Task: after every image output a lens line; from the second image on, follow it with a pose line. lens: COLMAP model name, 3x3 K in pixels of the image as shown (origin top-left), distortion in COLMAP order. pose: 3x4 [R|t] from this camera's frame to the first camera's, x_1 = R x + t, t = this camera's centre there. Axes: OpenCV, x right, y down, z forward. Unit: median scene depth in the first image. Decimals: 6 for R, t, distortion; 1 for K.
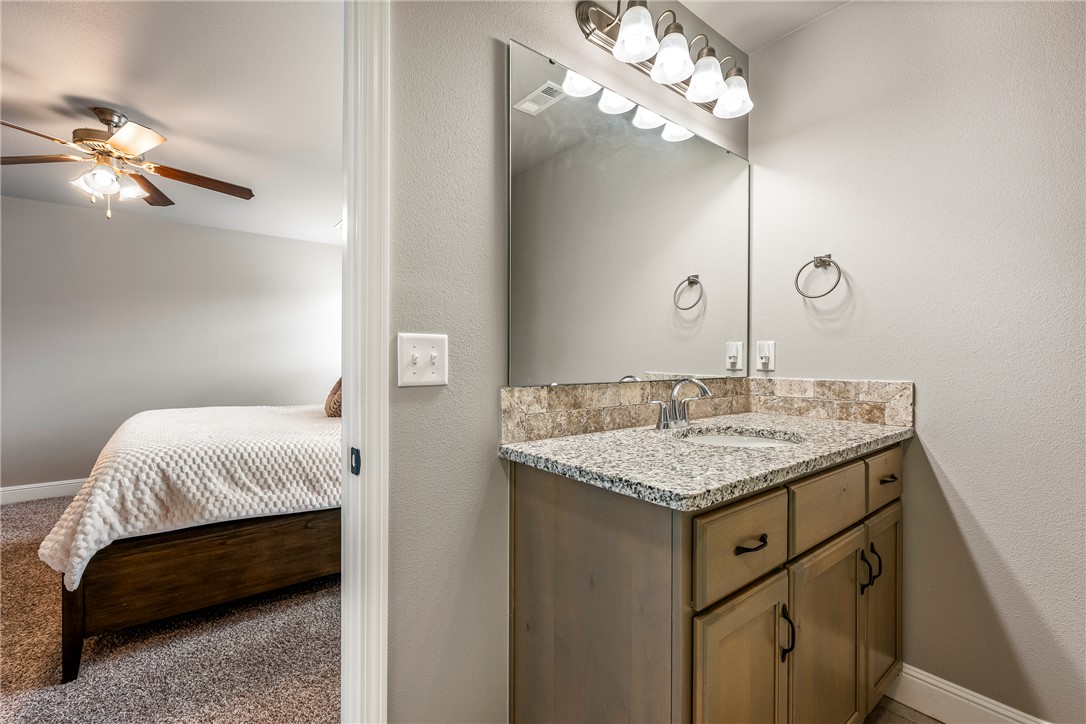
lens RADIAL K [[466.8, 0, 543.0], [0, 466.8, 362.0], [0, 0, 1]] dist [-0.001959, -0.000163]
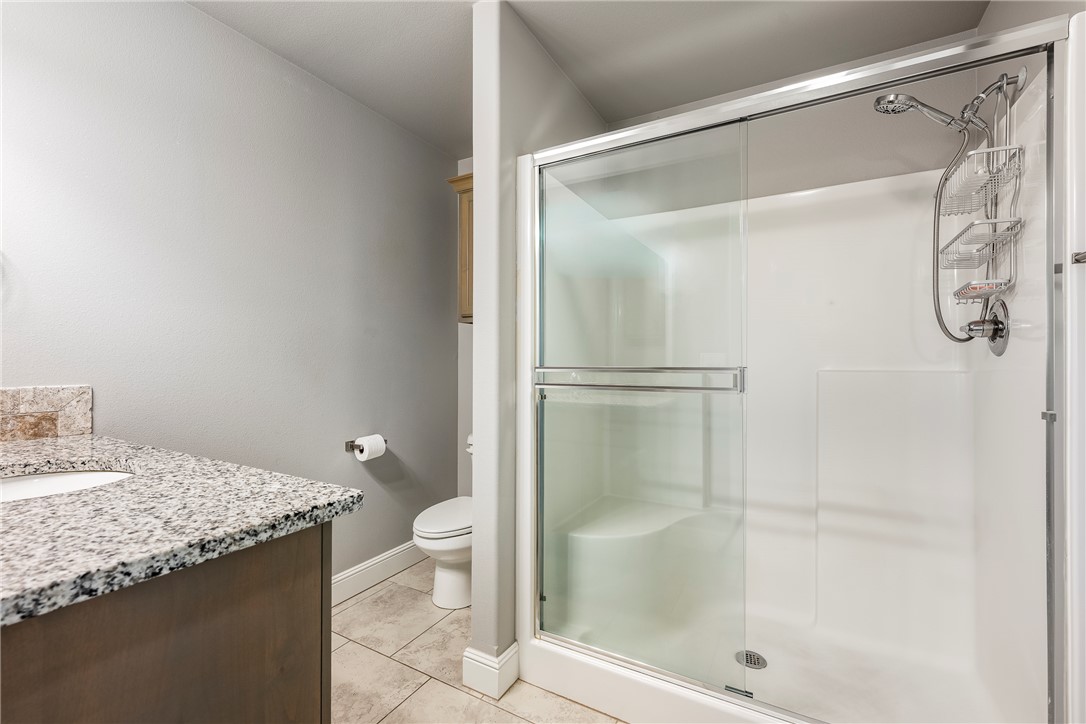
lens RADIAL K [[466.8, 0, 543.0], [0, 466.8, 362.0], [0, 0, 1]] dist [-0.001959, -0.000163]
pose [[-0.392754, -0.001239, 0.919643, -0.612030], [-0.005114, 0.999987, -0.000837, -0.012073], [-0.919630, -0.005032, -0.392755, 0.757348]]
